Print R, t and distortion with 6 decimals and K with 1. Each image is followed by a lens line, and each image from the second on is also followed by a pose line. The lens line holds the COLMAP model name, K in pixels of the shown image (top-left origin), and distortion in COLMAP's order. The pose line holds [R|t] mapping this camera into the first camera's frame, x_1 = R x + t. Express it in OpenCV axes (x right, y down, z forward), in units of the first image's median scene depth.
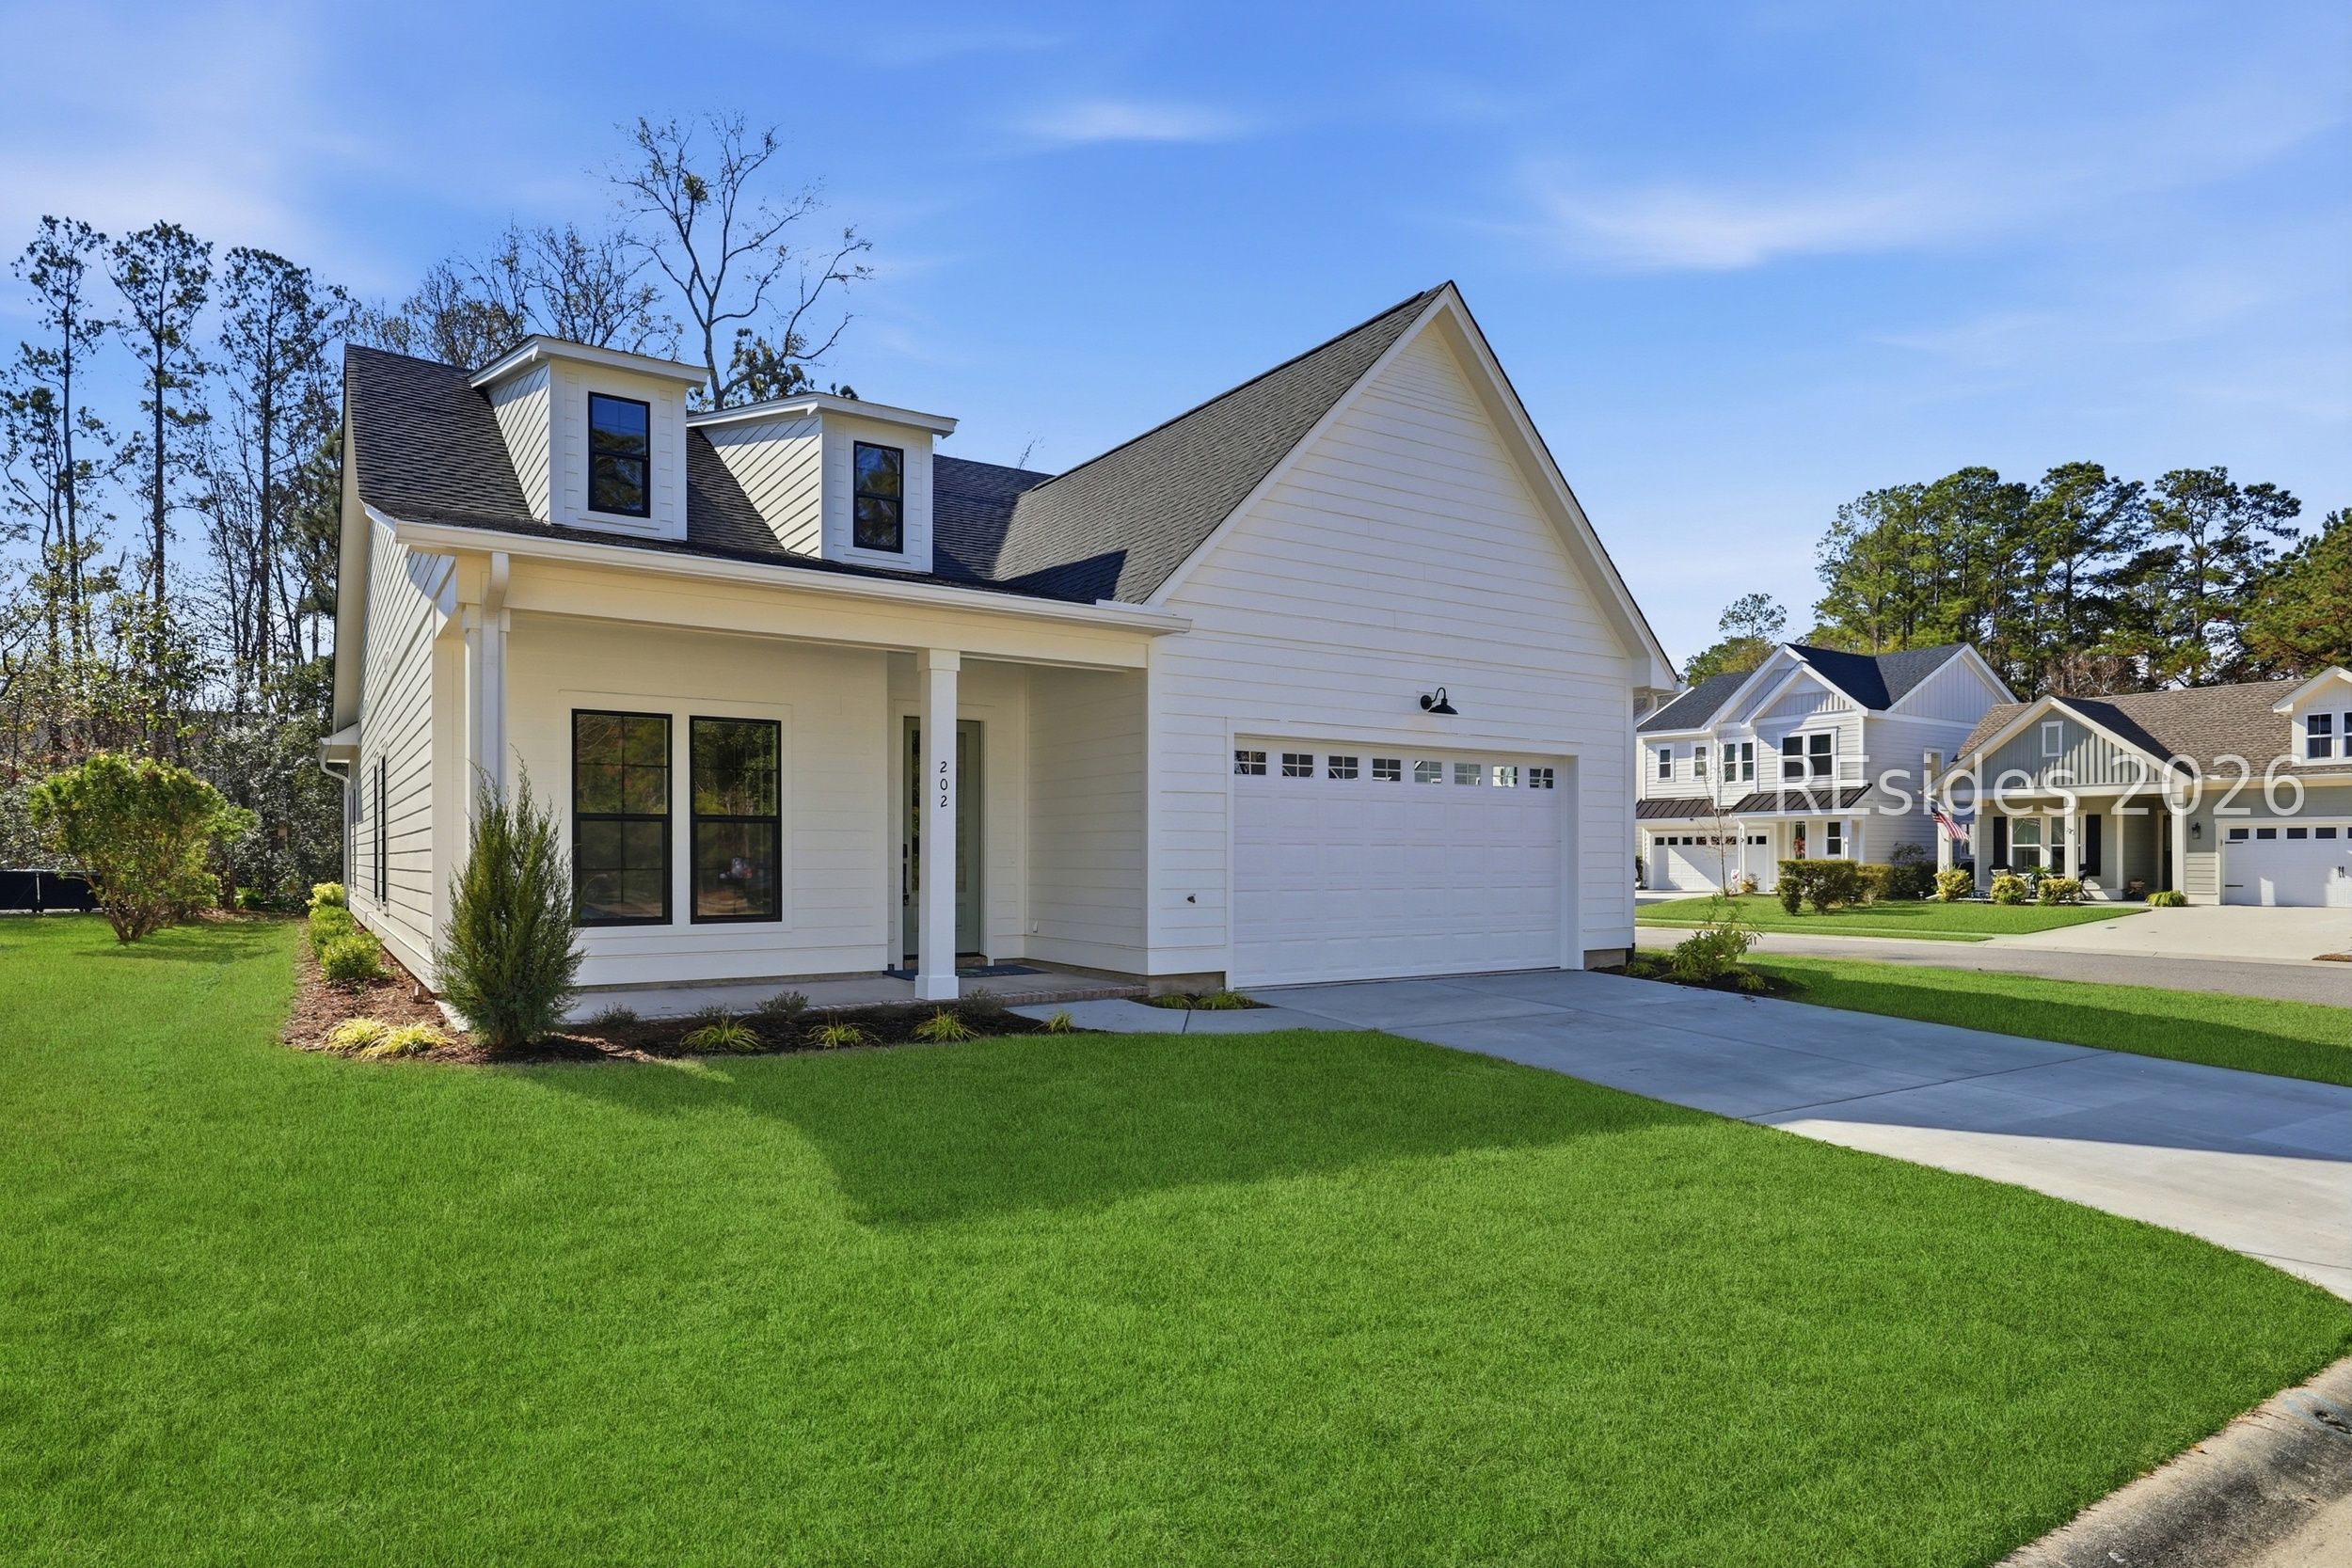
lens RADIAL K [[1334.8, 0, 1180.0], [0, 1334.8, 863.5], [0, 0, 1]] dist [-0.002378, -0.000565]
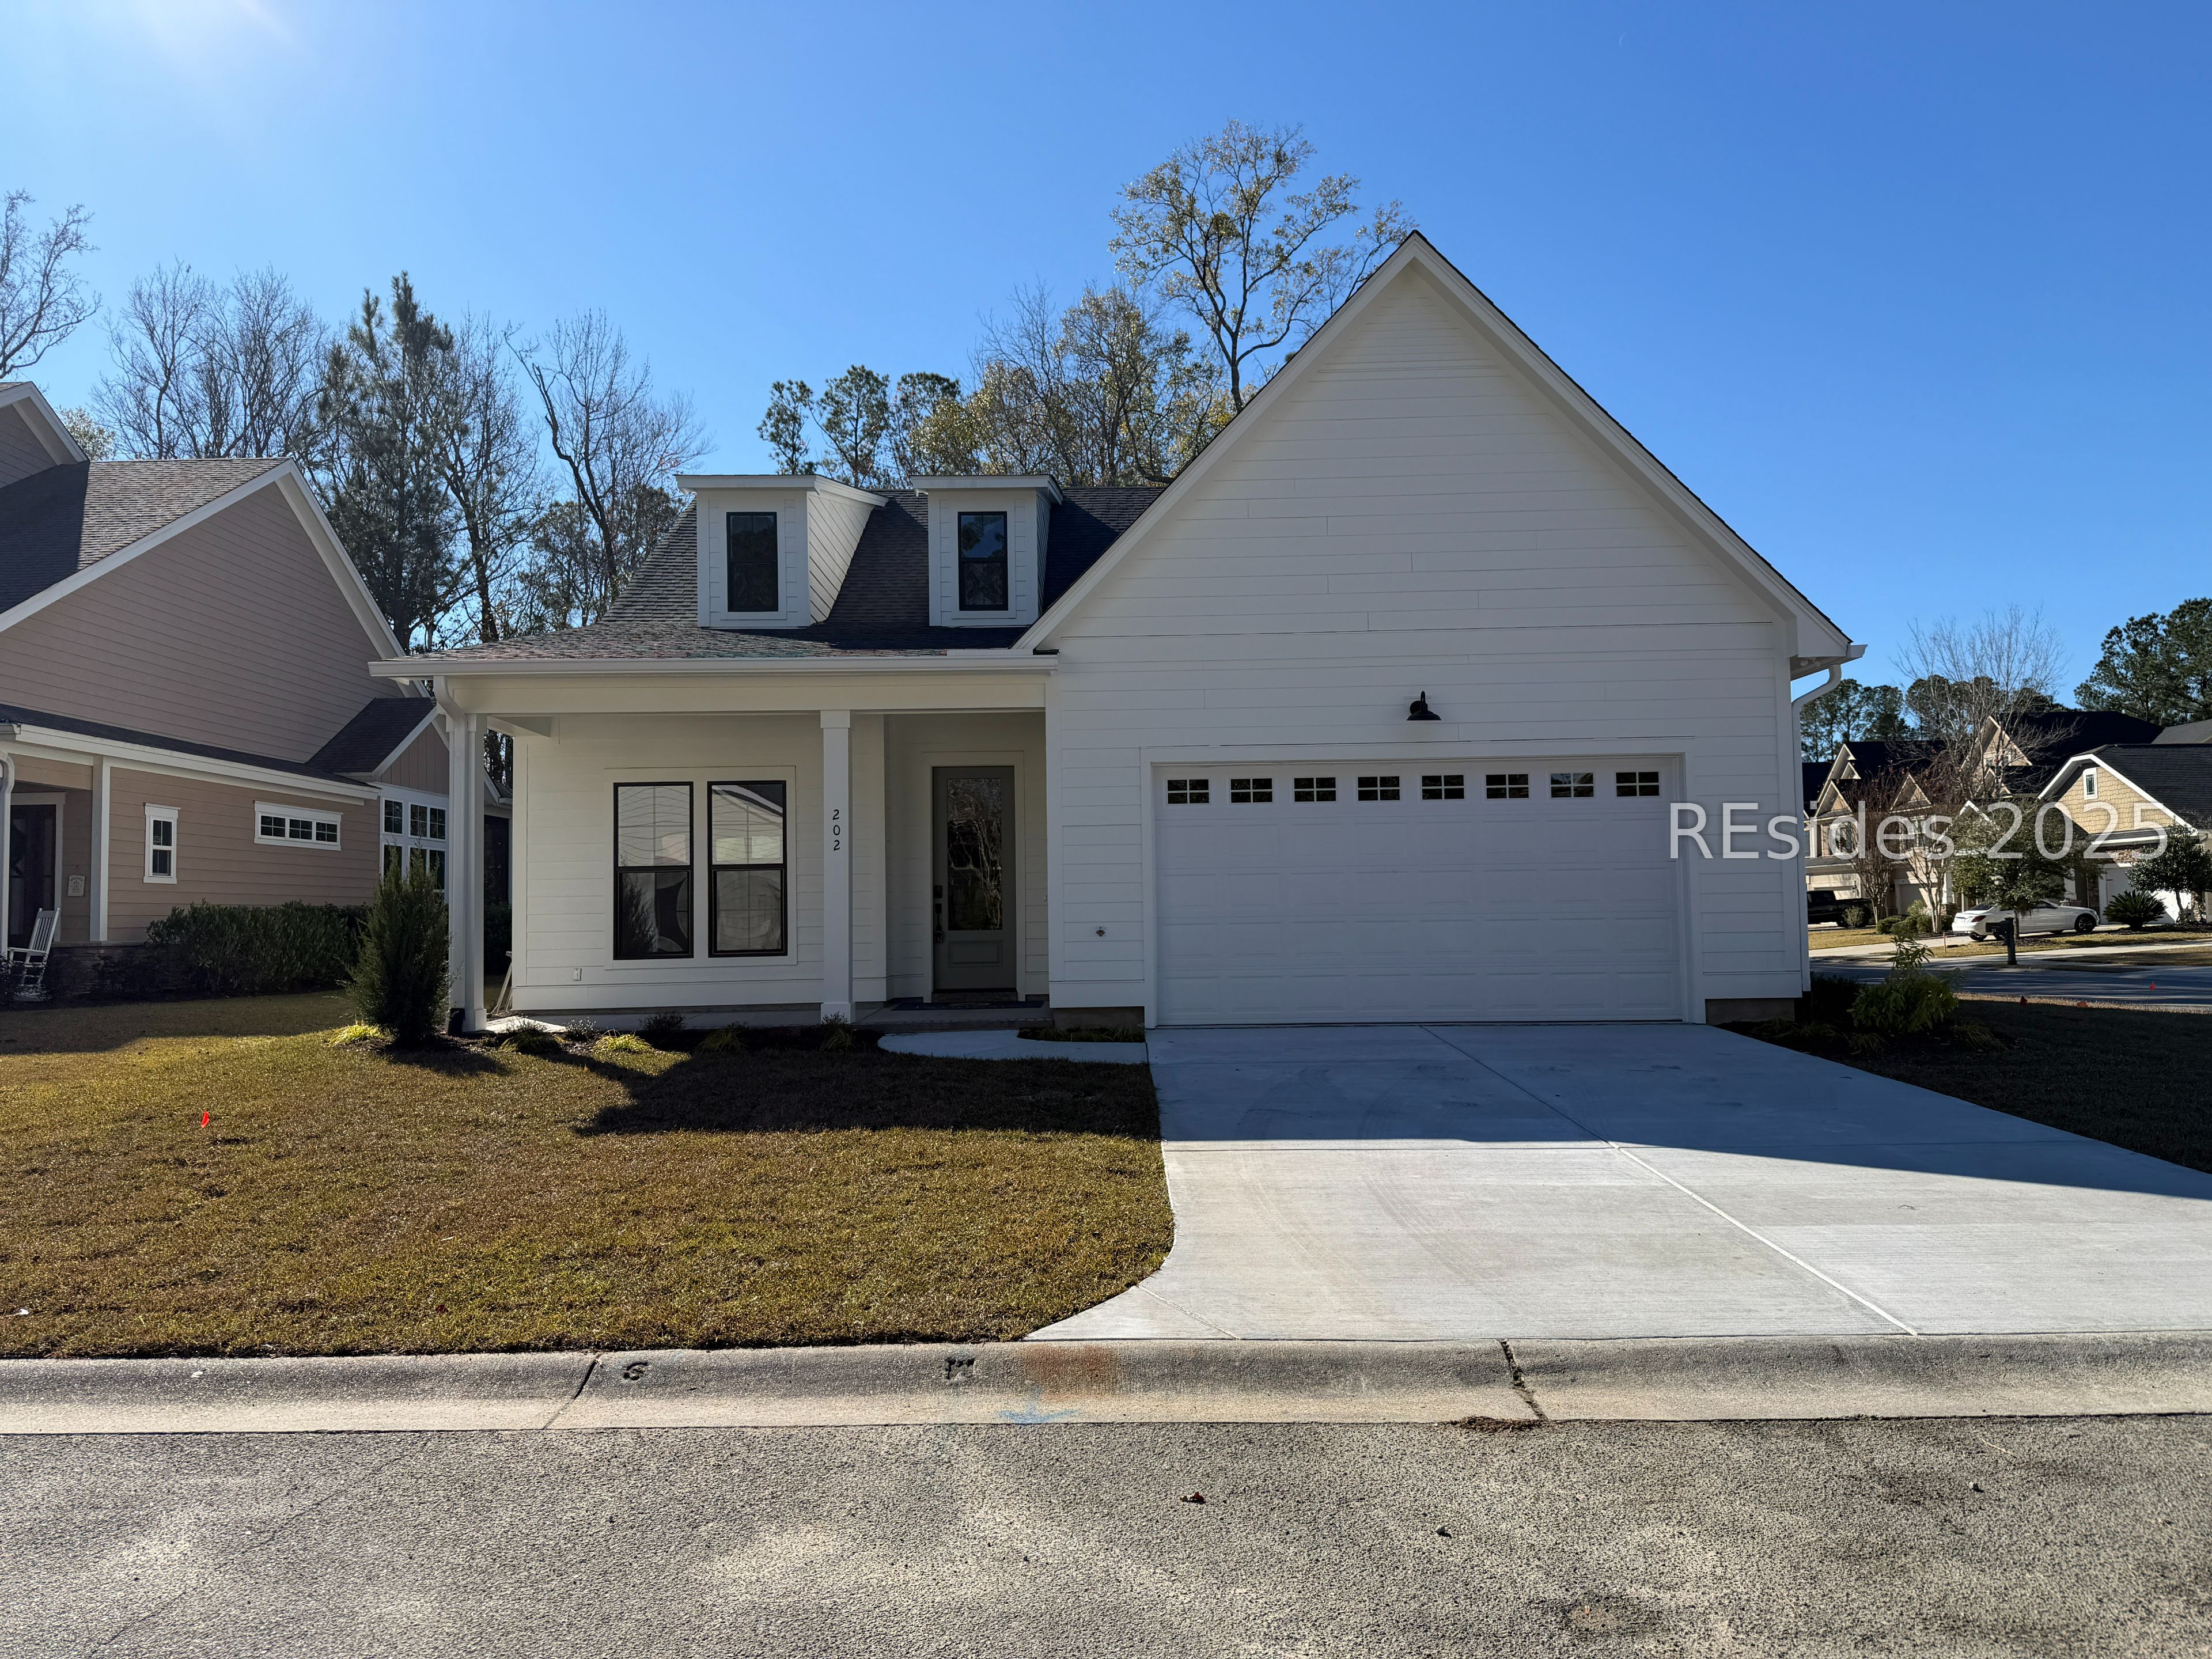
lens RADIAL K [[1573.9, 0, 1100.6], [0, 1573.9, 870.7], [0, 0, 1]] dist [0.012007, -0.000003]
pose [[0.826631, -0.031425, -0.561866, 0.541443], [0.012244, 0.999208, -0.037872, 0.020106], [0.562611, 0.024427, 0.826361, 0.022584]]
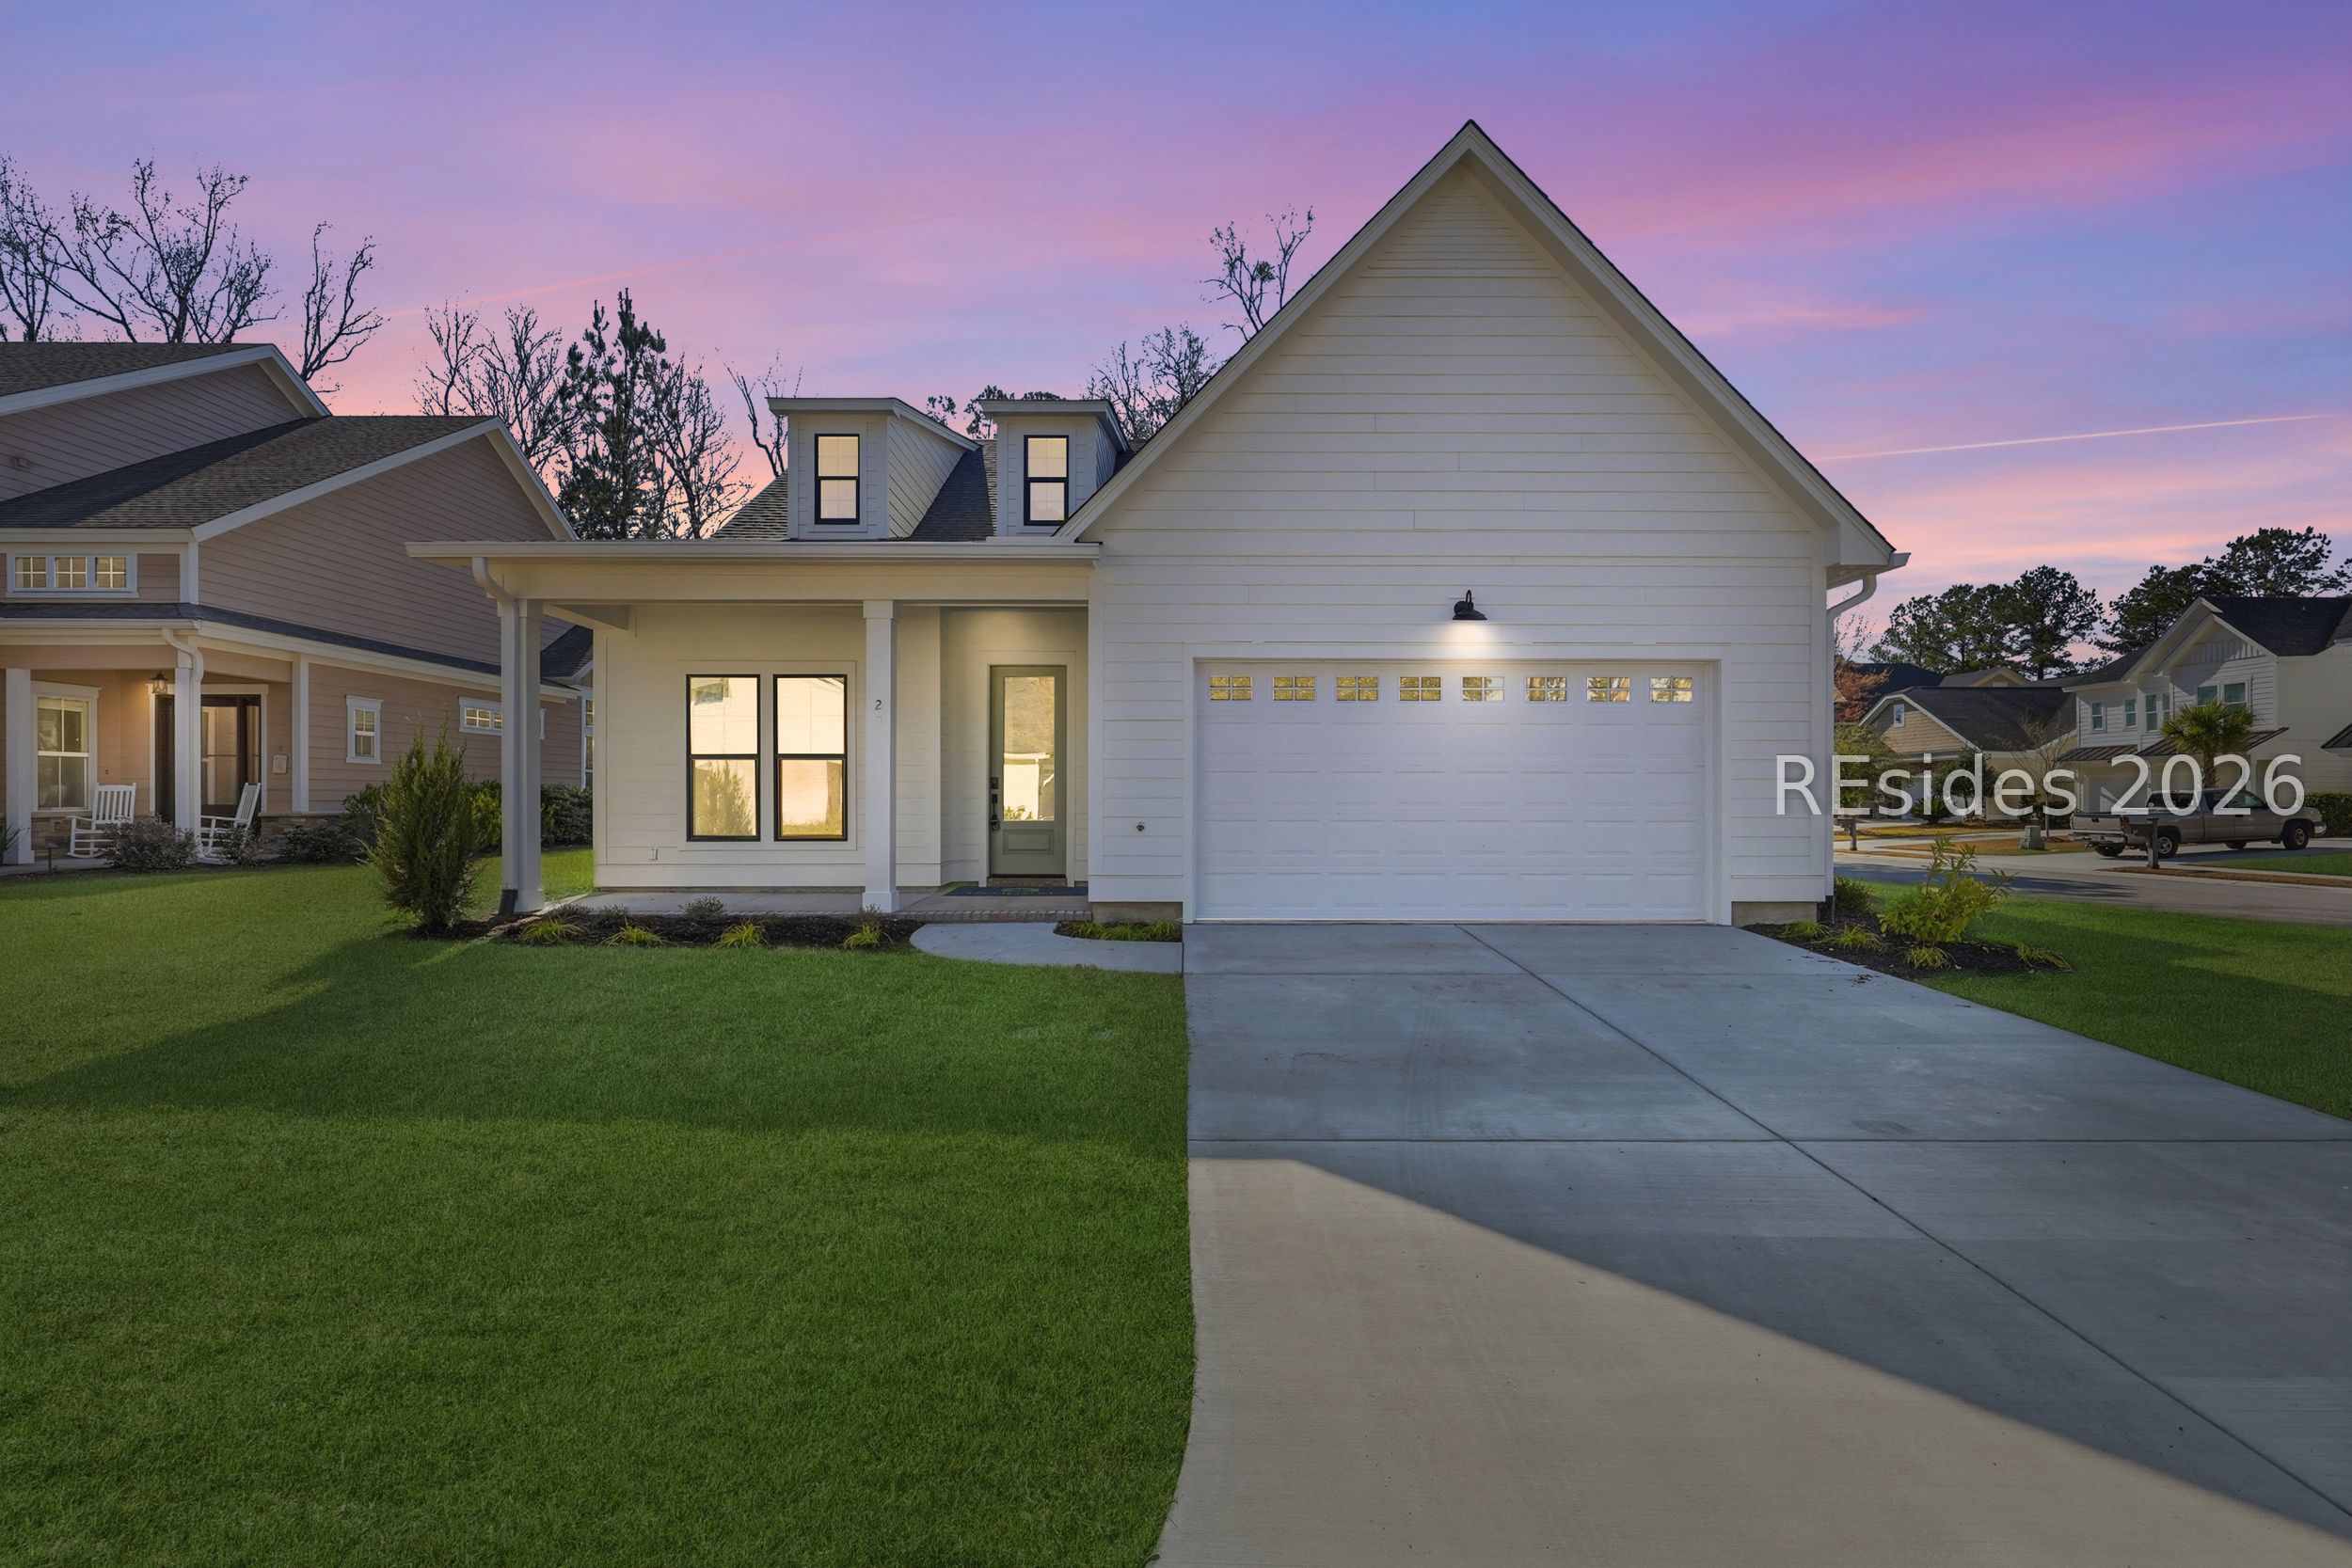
lens RADIAL K [[1080.7, 0, 1205.0], [0, 1080.7, 816.4], [0, 0, 1]] dist [-0.000004, -0.000051]
pose [[0.844966, 0.007219, -0.534771, 0.388003], [-0.004074, 0.999967, 0.007062, 0.009876], [0.534805, -0.003788, 0.844967, 0.278795]]
